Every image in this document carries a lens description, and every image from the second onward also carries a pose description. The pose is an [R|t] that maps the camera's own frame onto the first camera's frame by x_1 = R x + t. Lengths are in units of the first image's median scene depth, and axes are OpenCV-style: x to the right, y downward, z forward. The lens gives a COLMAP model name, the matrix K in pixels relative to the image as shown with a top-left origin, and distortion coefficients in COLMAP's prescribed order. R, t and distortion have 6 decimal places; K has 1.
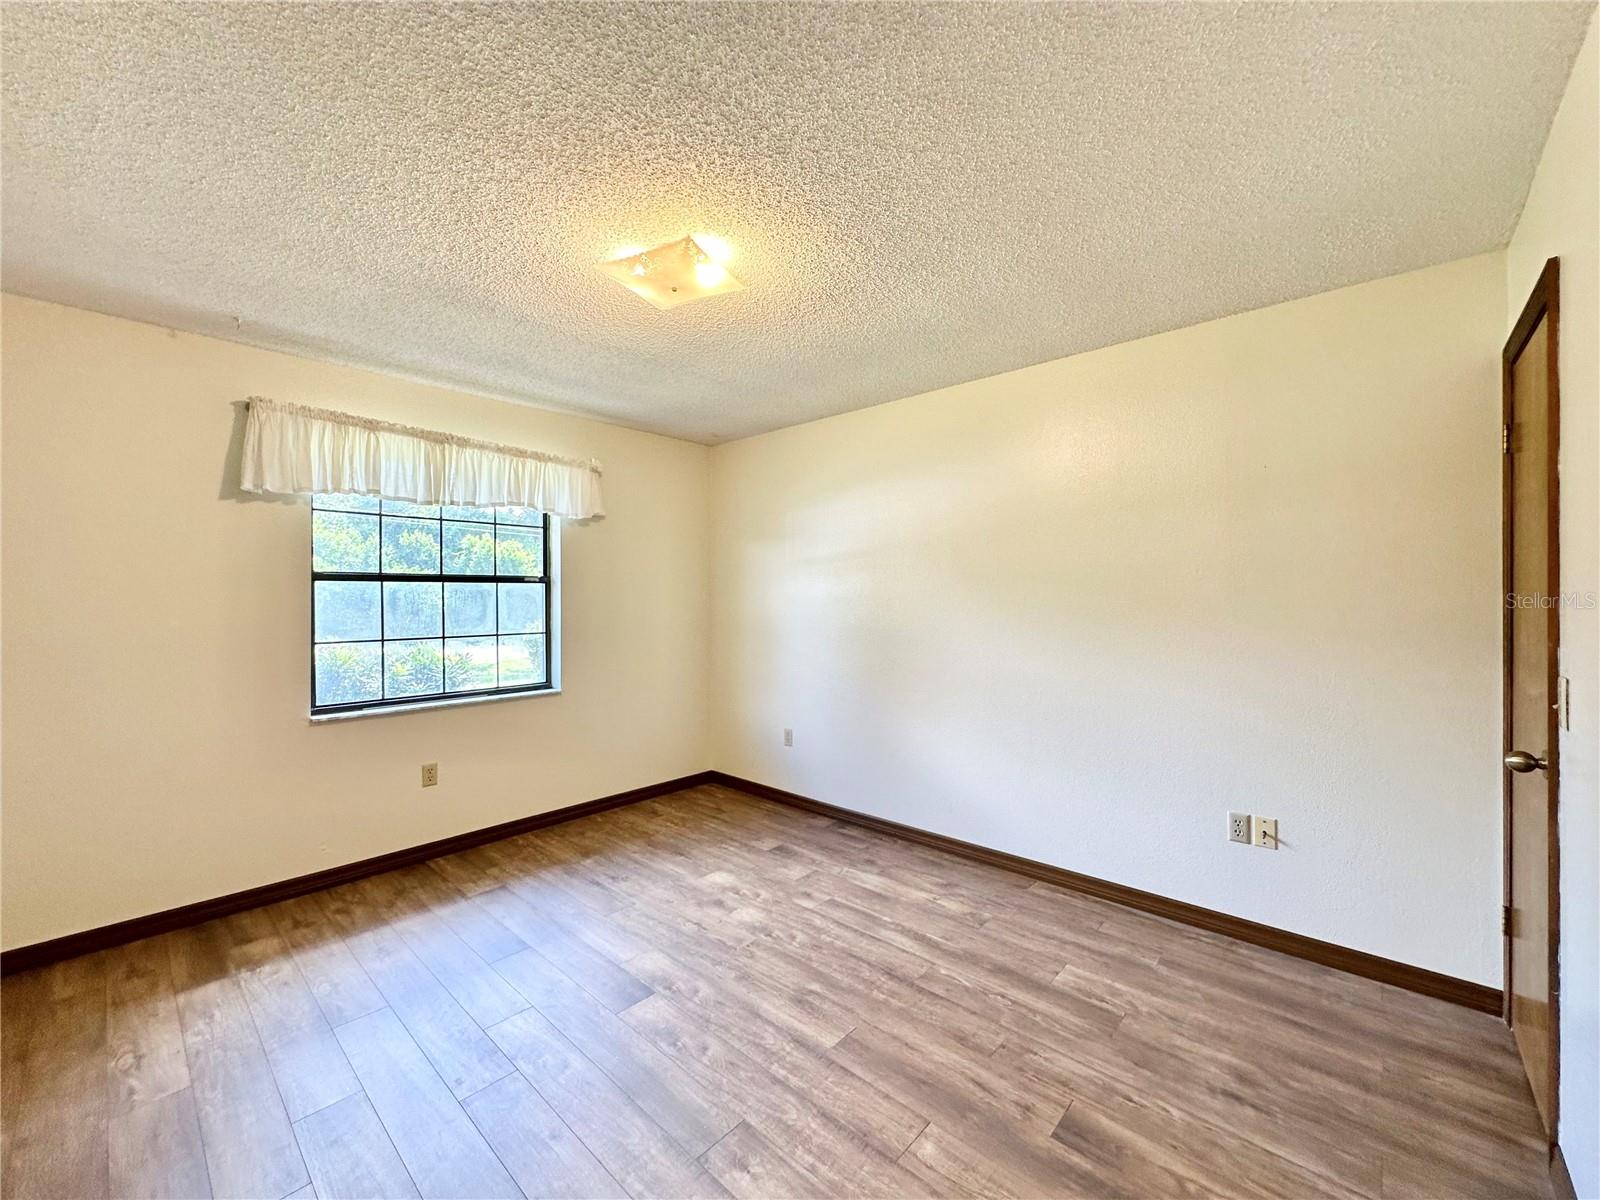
lens RADIAL K [[636.0, 0, 799.0], [0, 636.0, 602.2], [0, 0, 1]] dist [-0.003560, 0.000651]
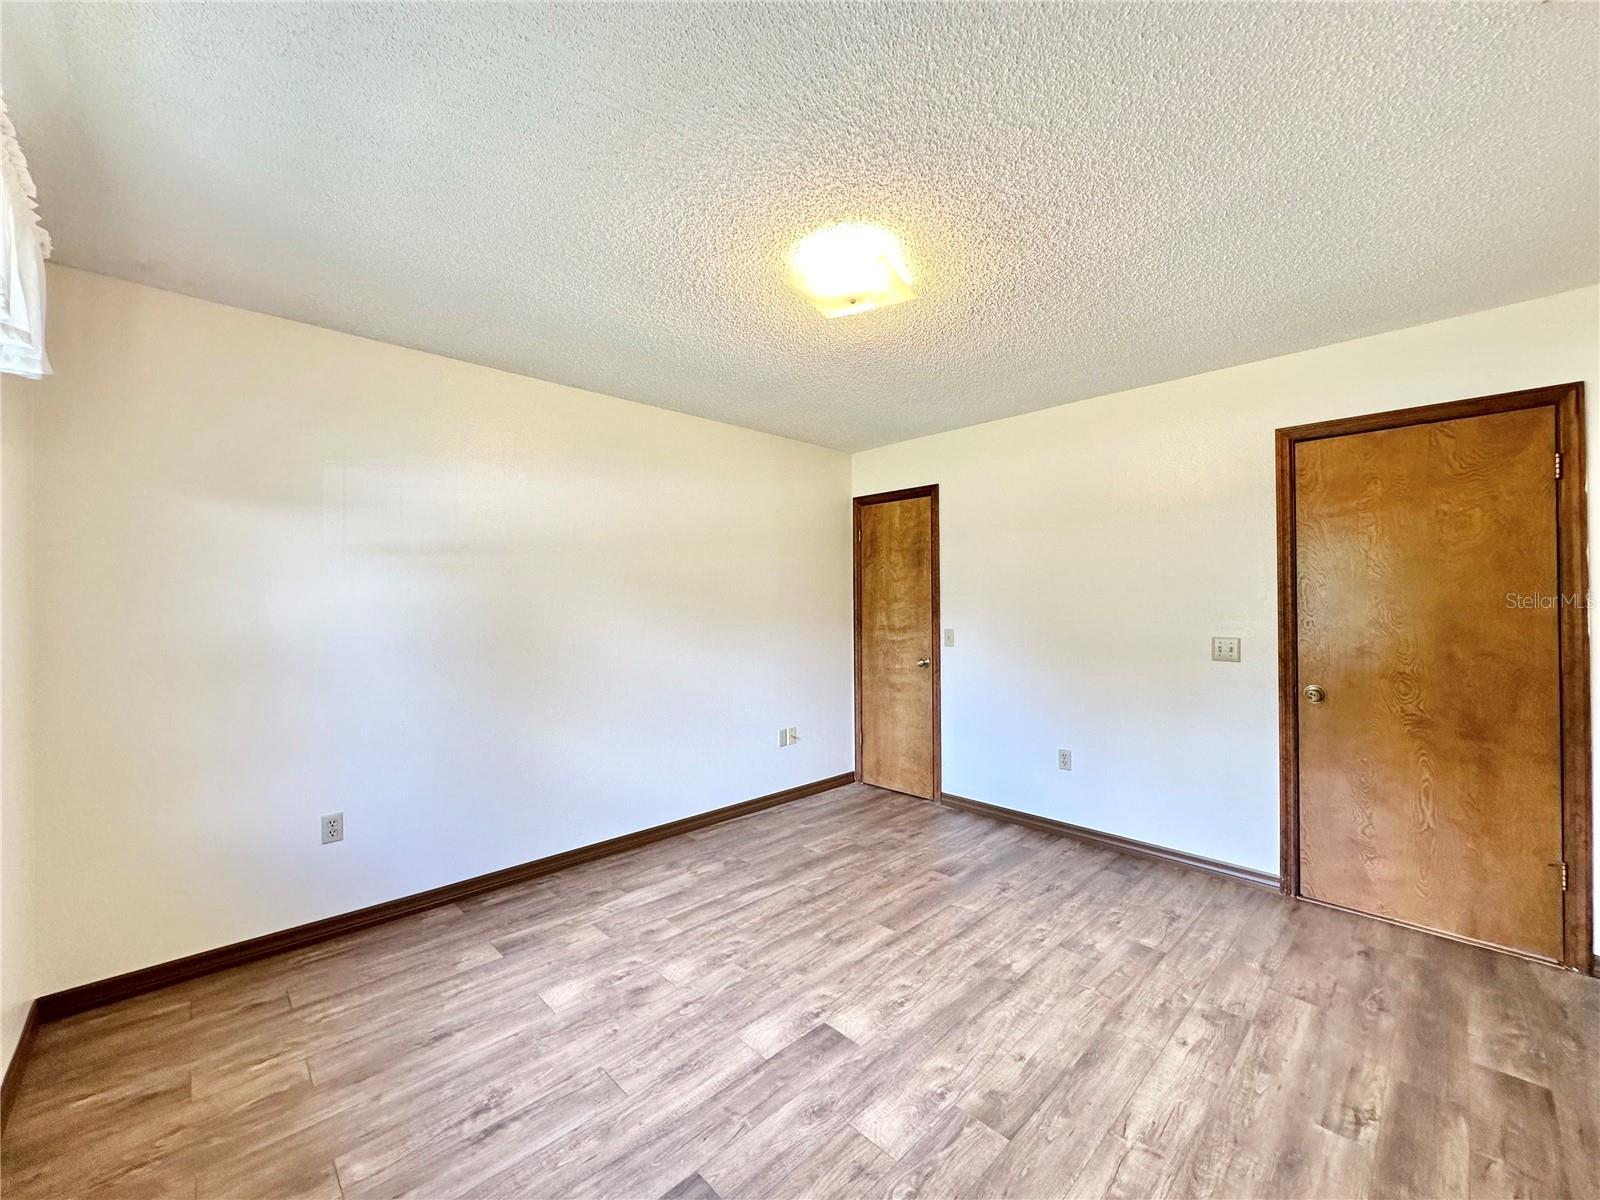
lens RADIAL K [[636.0, 0, 799.7], [0, 636.0, 599.1], [0, 0, 1]] dist [-0.003560, 0.000651]
pose [[0.064733, 0.009869, 0.997854, -0.993013], [0.009755, 0.999897, -0.010522, 0.001414], [-0.997855, 0.010415, 0.064630, 0.826283]]
